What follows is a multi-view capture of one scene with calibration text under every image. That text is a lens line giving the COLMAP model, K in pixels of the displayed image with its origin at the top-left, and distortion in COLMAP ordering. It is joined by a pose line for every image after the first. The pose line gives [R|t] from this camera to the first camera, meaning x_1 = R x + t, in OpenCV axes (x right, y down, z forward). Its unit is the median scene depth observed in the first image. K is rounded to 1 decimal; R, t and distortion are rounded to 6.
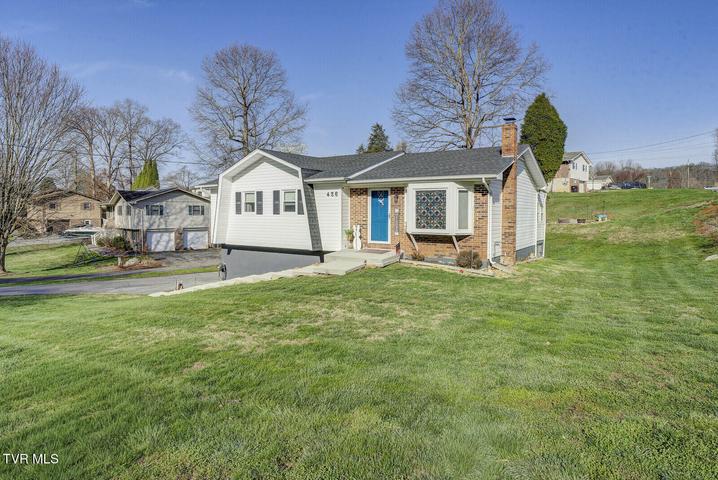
lens RADIAL K [[412.9, 0, 359.0], [0, 412.9, 240.0], [0, 0, 1]] dist [-0.001531, -0.000199]
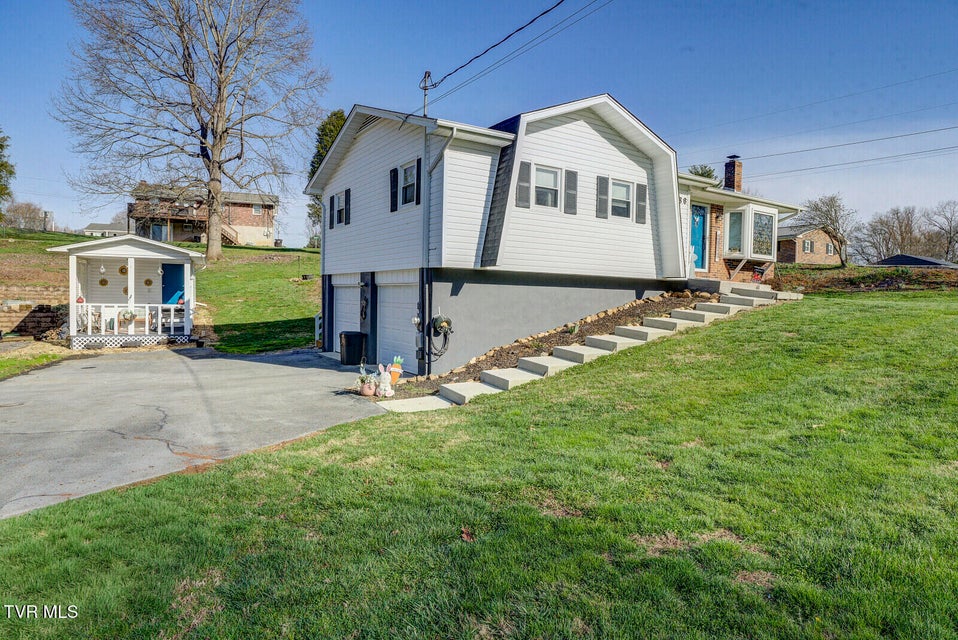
lens RADIAL K [[564.1, 0, 479.0], [0, 564.1, 320.0], [0, 0, 1]] dist [-0.001026, -0.000108]
pose [[0.385020, -0.027225, 0.922507, -1.113859], [0.038330, 0.999174, 0.013490, 0.070676], [-0.922112, 0.030166, 0.385746, 0.955723]]
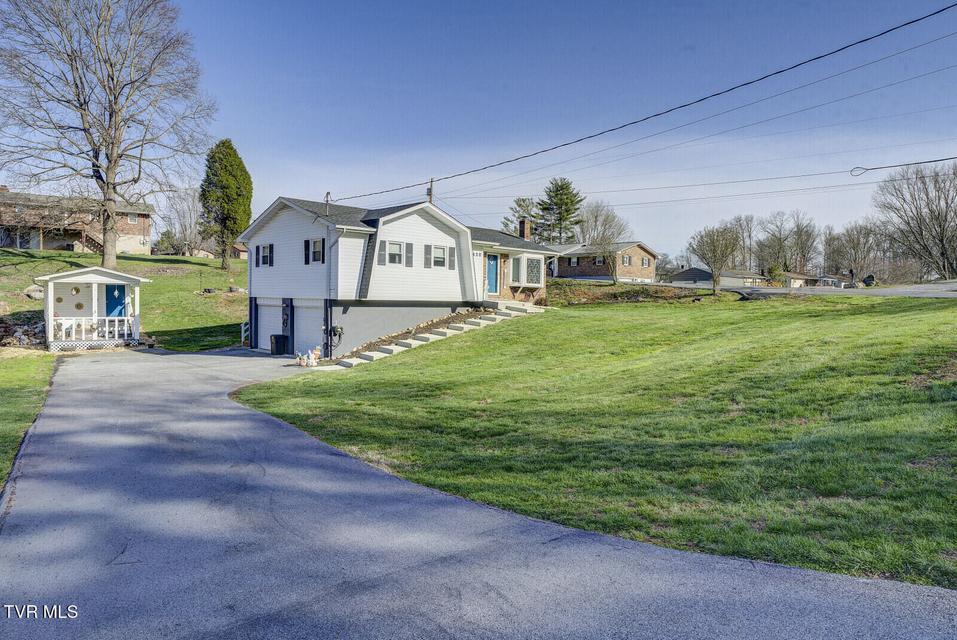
lens RADIAL K [[621.6, 0, 478.5], [0, 621.6, 320.0], [0, 0, 1]] dist [-0.004776, 0.000220]
pose [[0.193570, -0.029981, 0.980628, -1.884012], [0.046574, 0.998687, 0.021340, 0.043976], [-0.979980, 0.041541, 0.194713, 0.648255]]
